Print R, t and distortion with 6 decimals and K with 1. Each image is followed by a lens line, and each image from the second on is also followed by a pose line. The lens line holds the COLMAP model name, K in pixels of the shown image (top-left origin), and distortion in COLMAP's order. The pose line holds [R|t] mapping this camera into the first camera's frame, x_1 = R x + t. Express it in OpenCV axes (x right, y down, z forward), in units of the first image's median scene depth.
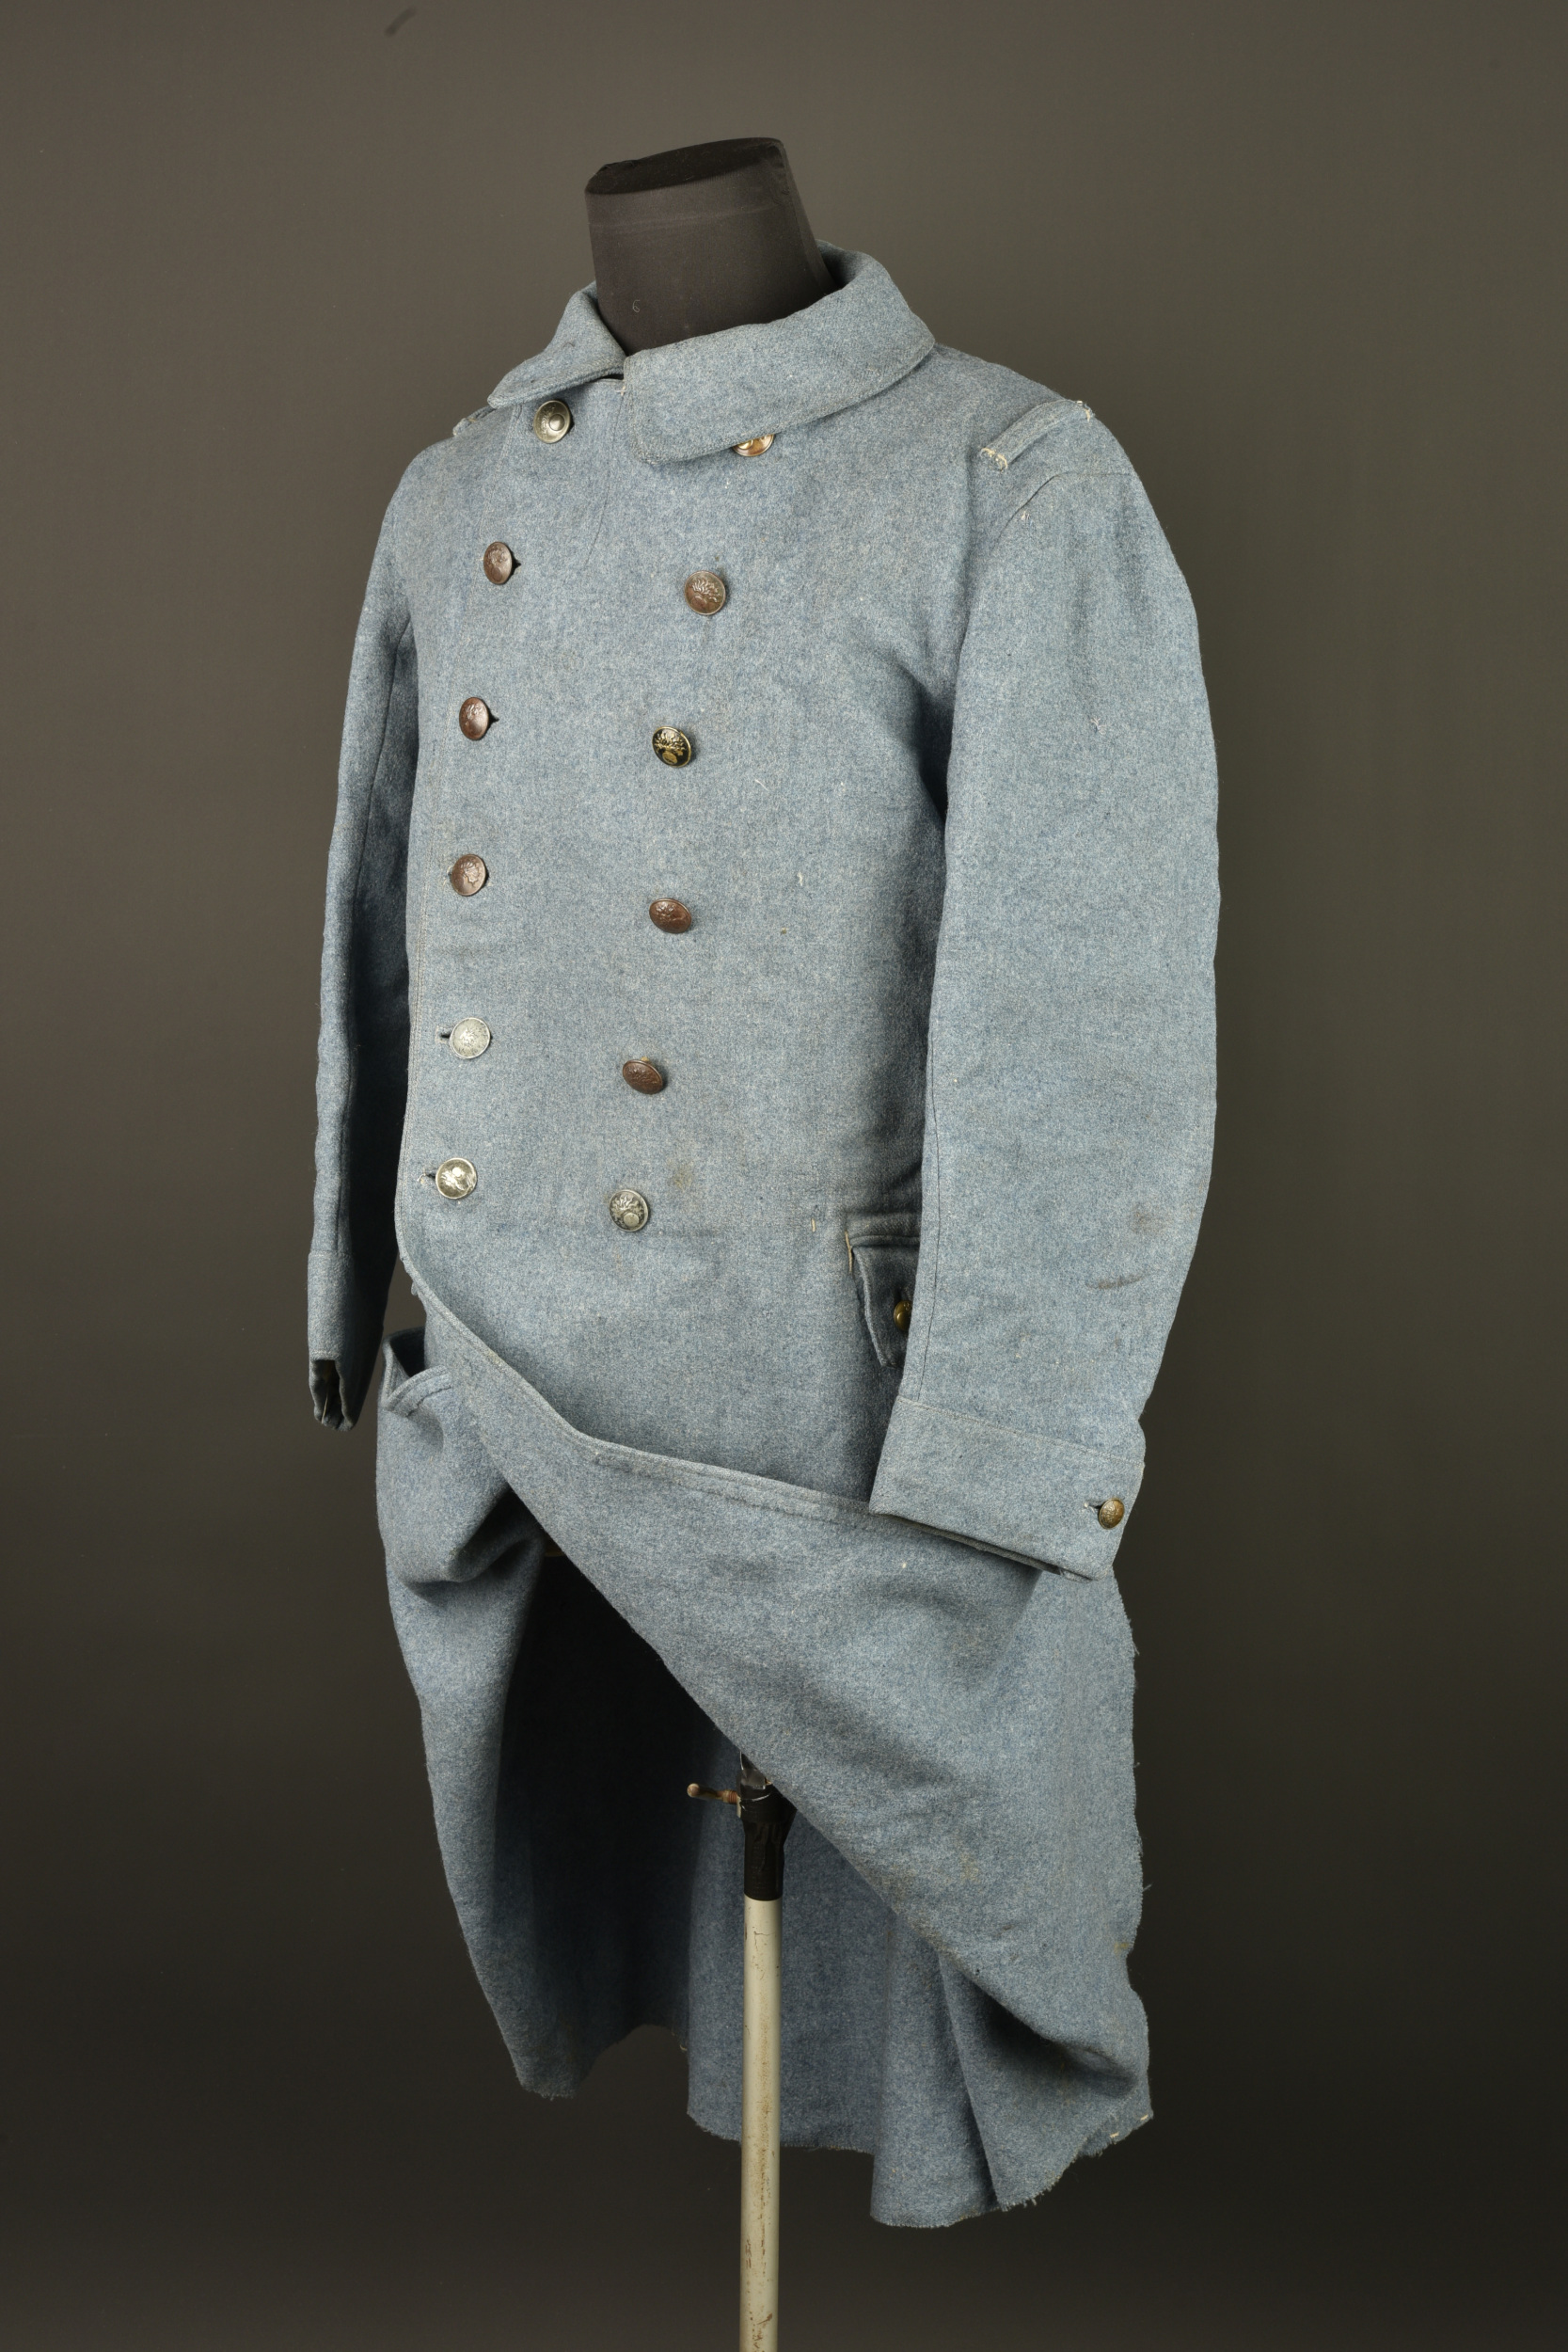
lens RADIAL K [[4135.4, 0, 791.5], [0, 4135.4, 1173.2], [0, 0, 1]] dist [0.050082, 0.000000]
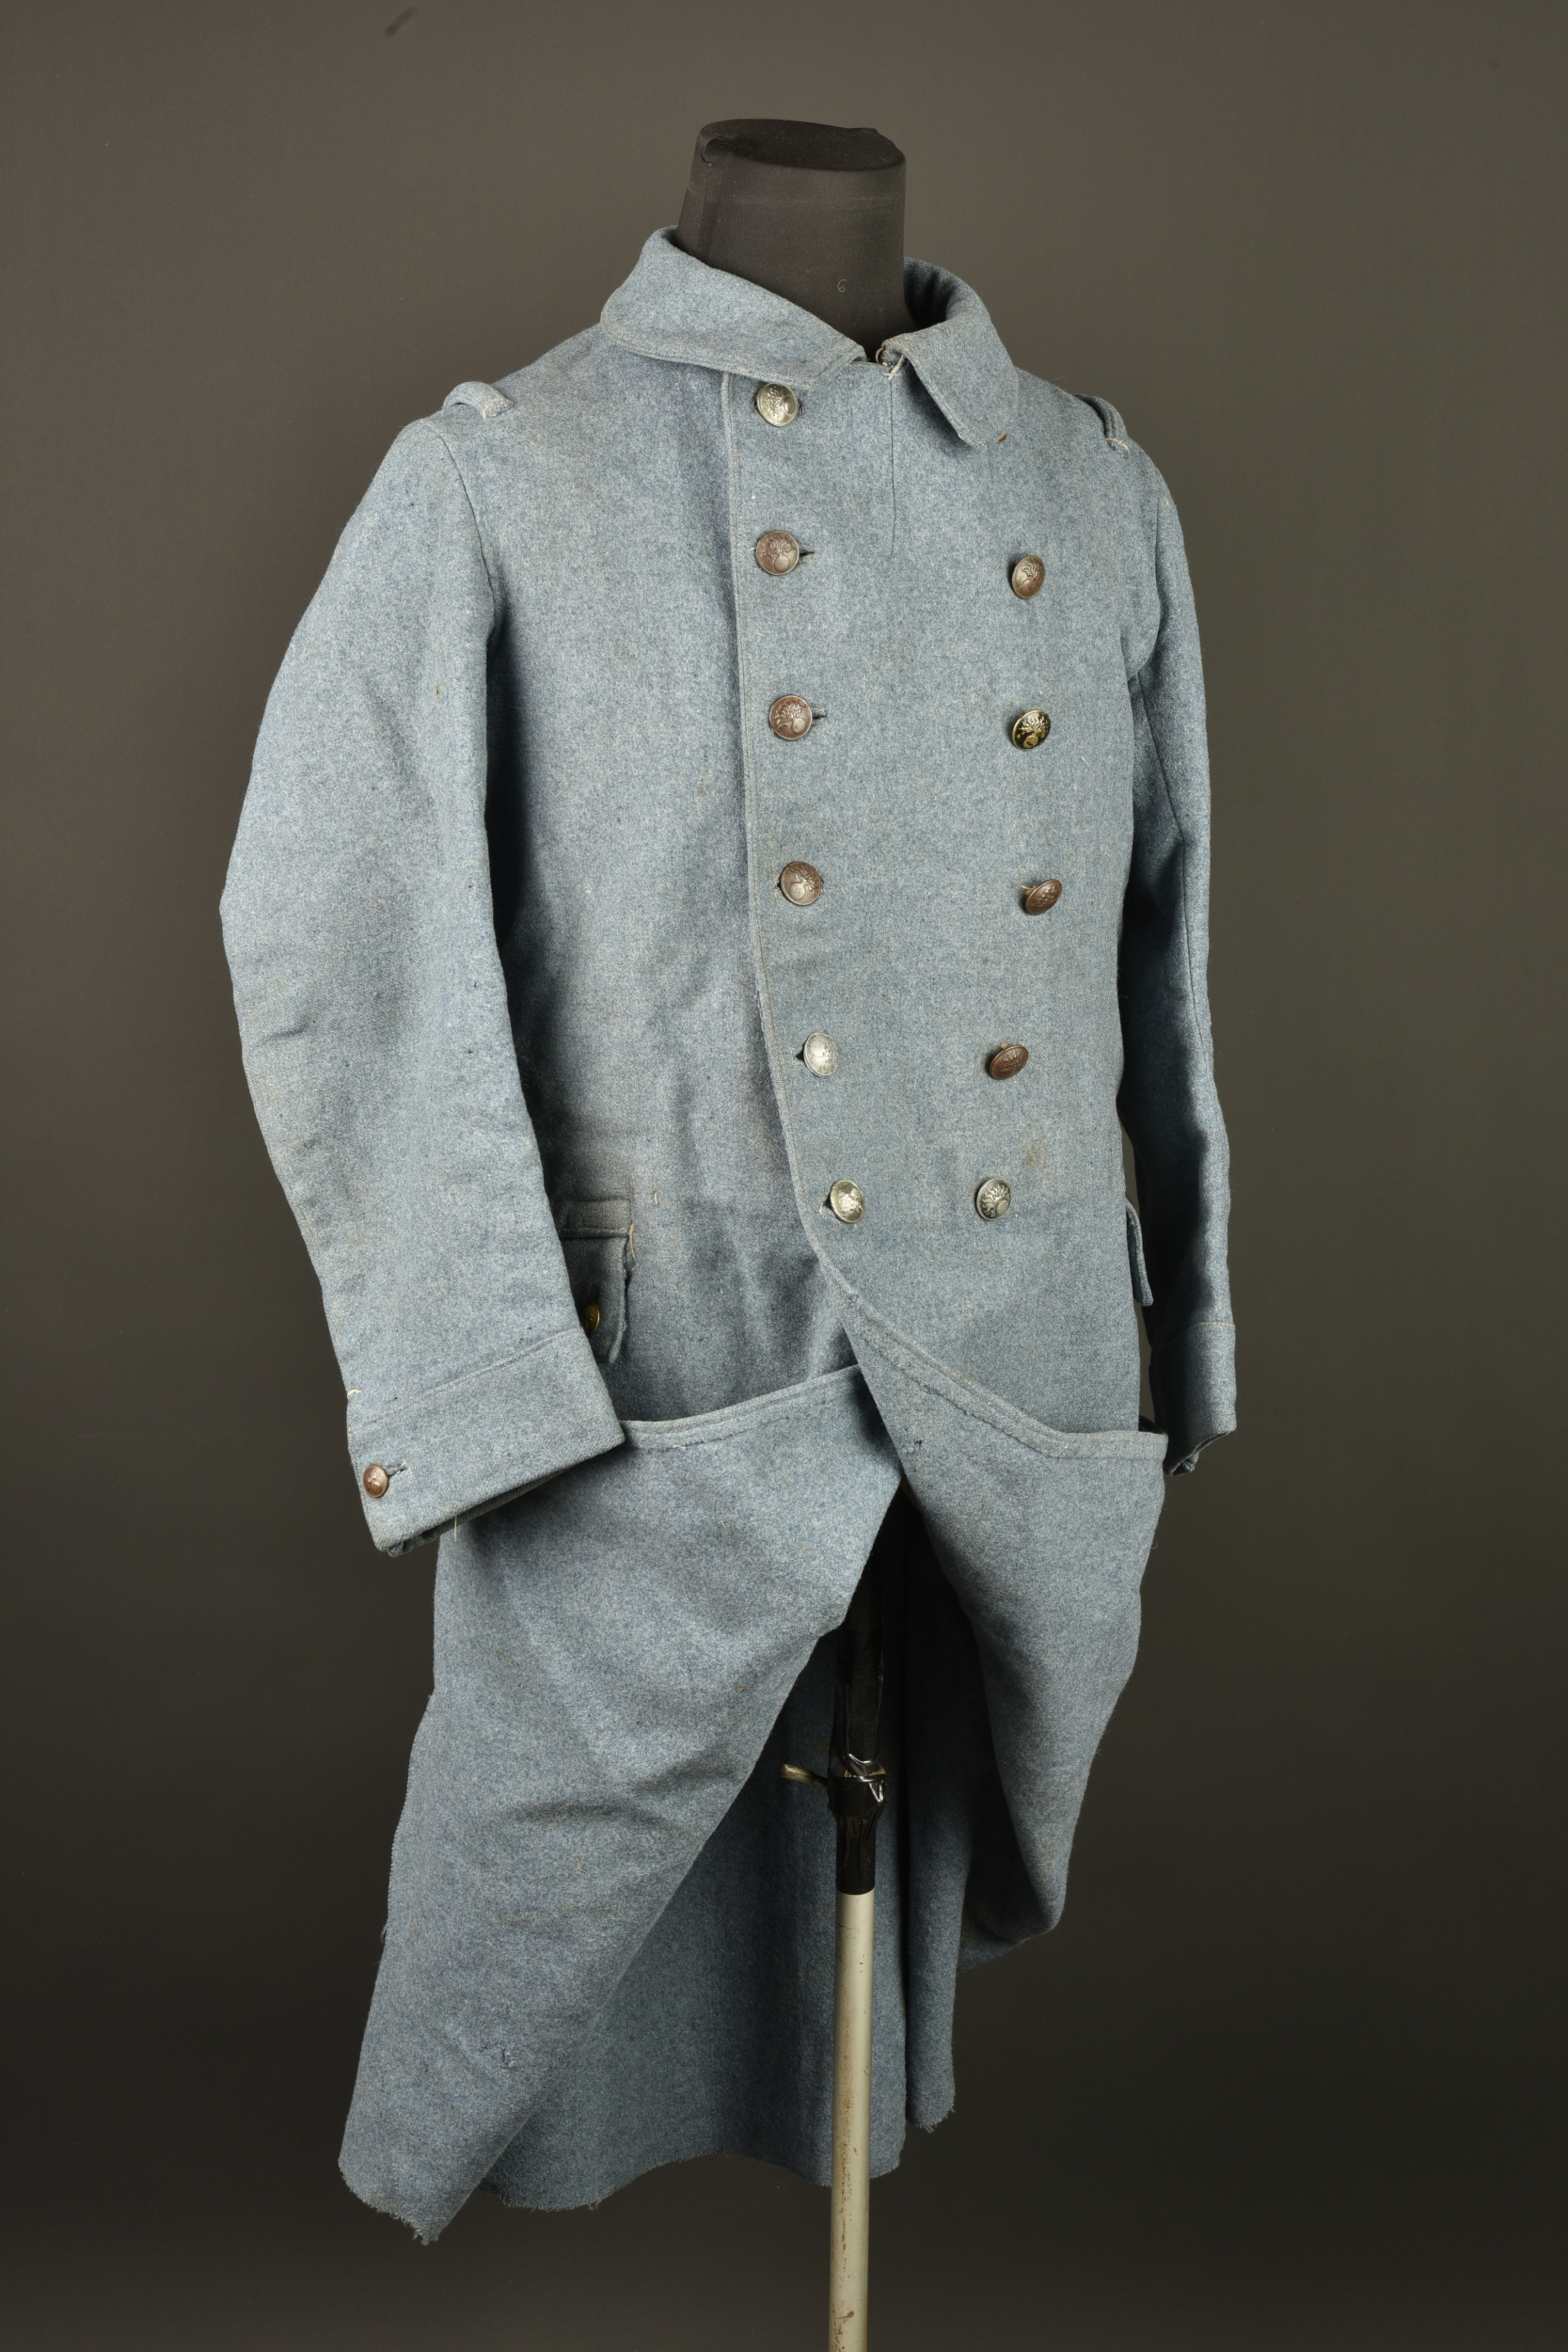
lens RADIAL K [[4135.4, 0, 797.1], [0, 4135.4, 1197.0], [0, 0, 1]] dist [0.050082, 0.000000]
pose [[0.414566, -0.146732, 0.898112, -0.958872], [0.151899, 0.984227, 0.090686, -0.089529], [-0.897252, 0.098827, 0.430316, 0.616865]]
